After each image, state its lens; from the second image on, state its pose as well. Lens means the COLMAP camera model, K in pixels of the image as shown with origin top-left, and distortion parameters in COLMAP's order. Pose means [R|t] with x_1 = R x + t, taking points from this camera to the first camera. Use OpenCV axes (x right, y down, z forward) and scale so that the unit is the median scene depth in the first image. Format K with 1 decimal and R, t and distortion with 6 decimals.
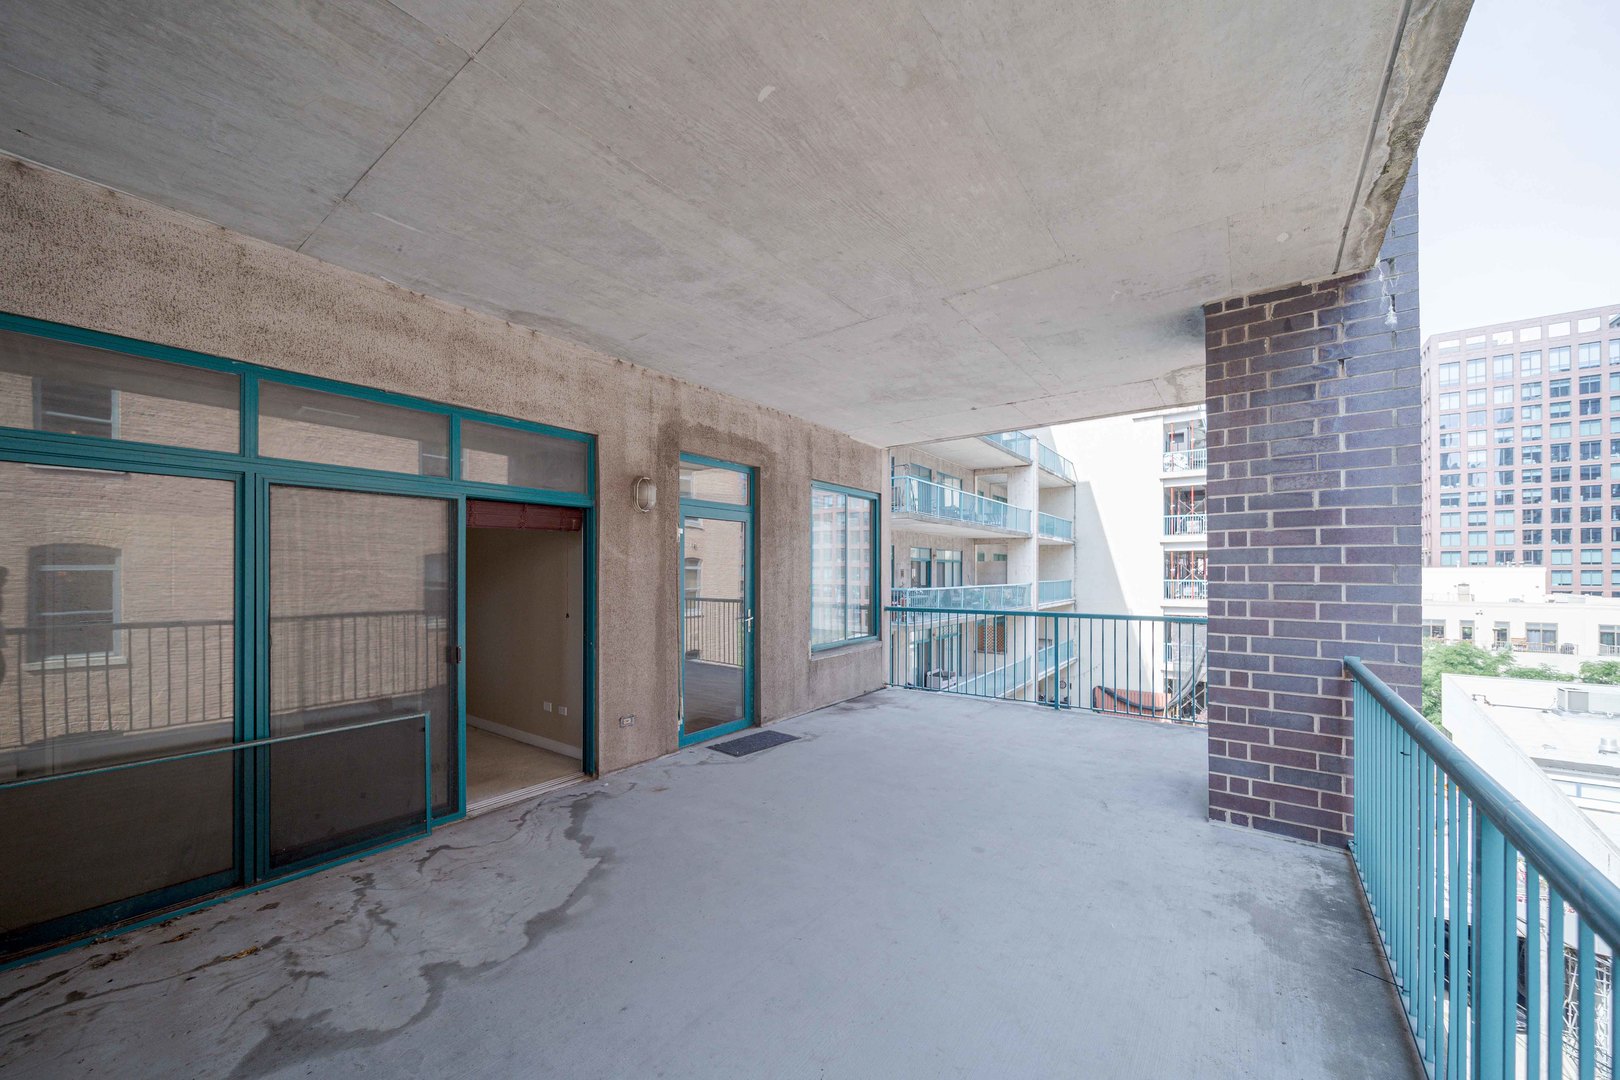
lens RADIAL K [[580.5, 0, 819.0], [0, 580.5, 571.7], [0, 0, 1]] dist [-0.001969, -0.000613]
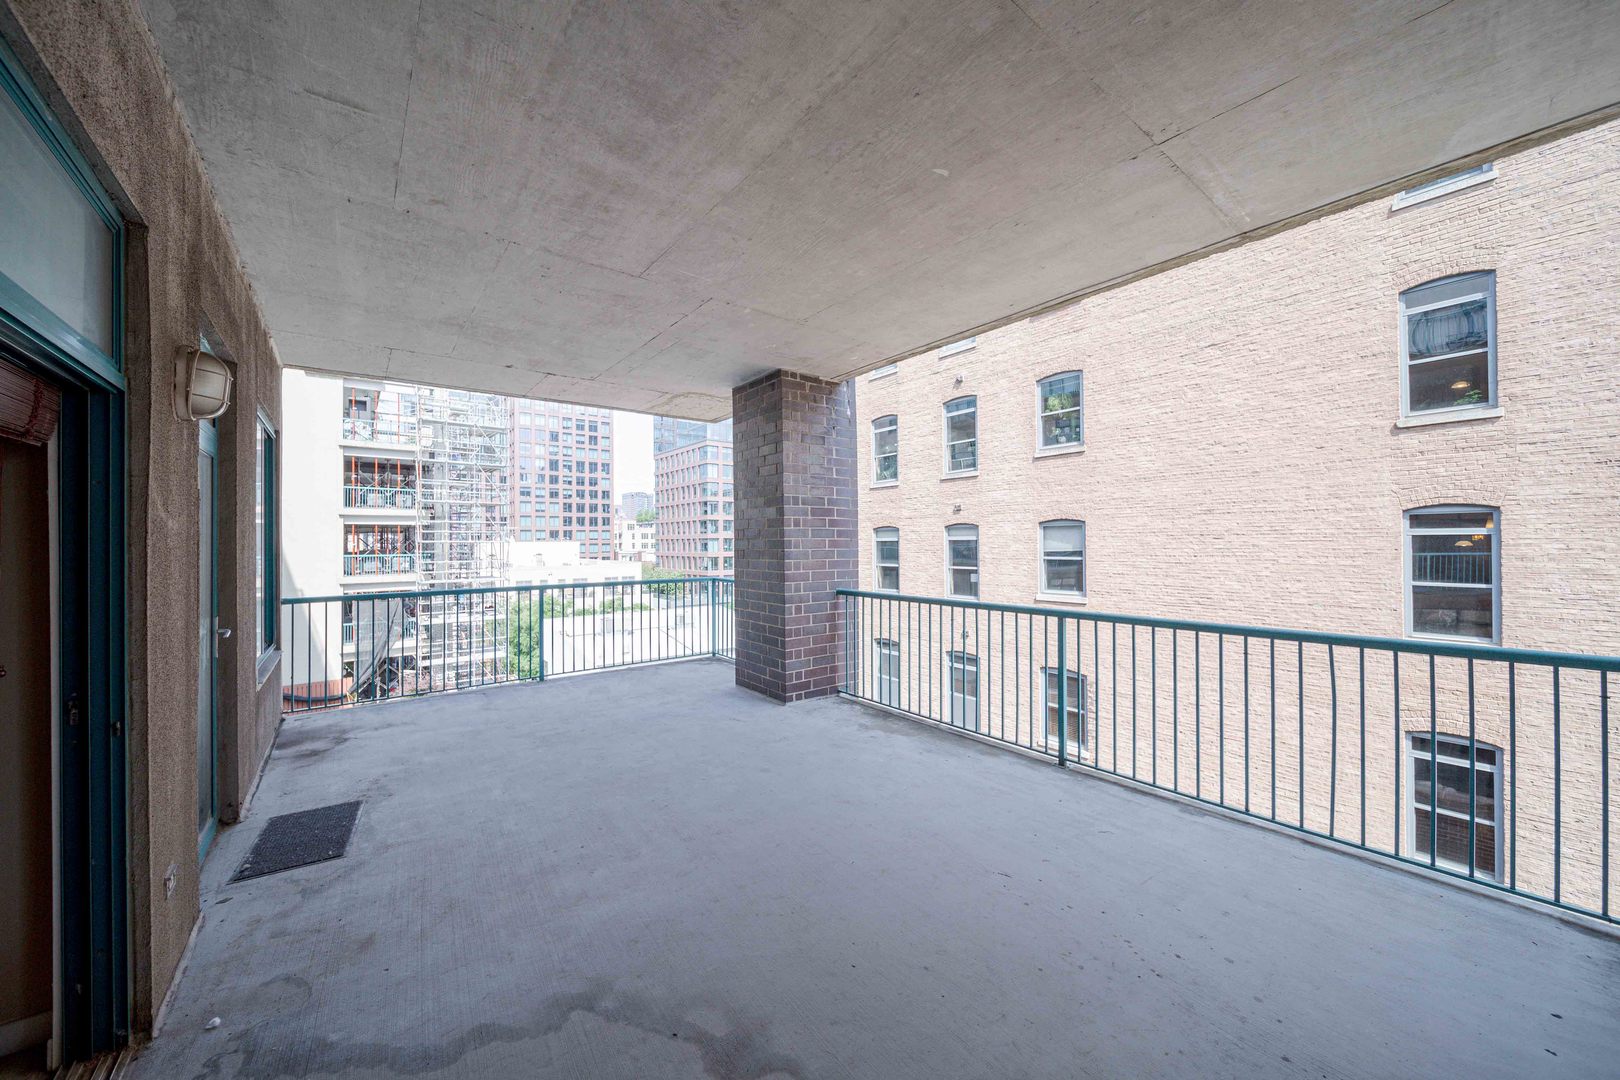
lens RADIAL K [[580.5, 0, 793.4], [0, 580.5, 537.1], [0, 0, 1]] dist [-0.001969, -0.000613]
pose [[0.289102, 0.008173, 0.957263, -0.613084], [0.007057, 0.999918, -0.010669, 0.001351], [-0.957272, 0.009840, 0.289021, 0.406318]]
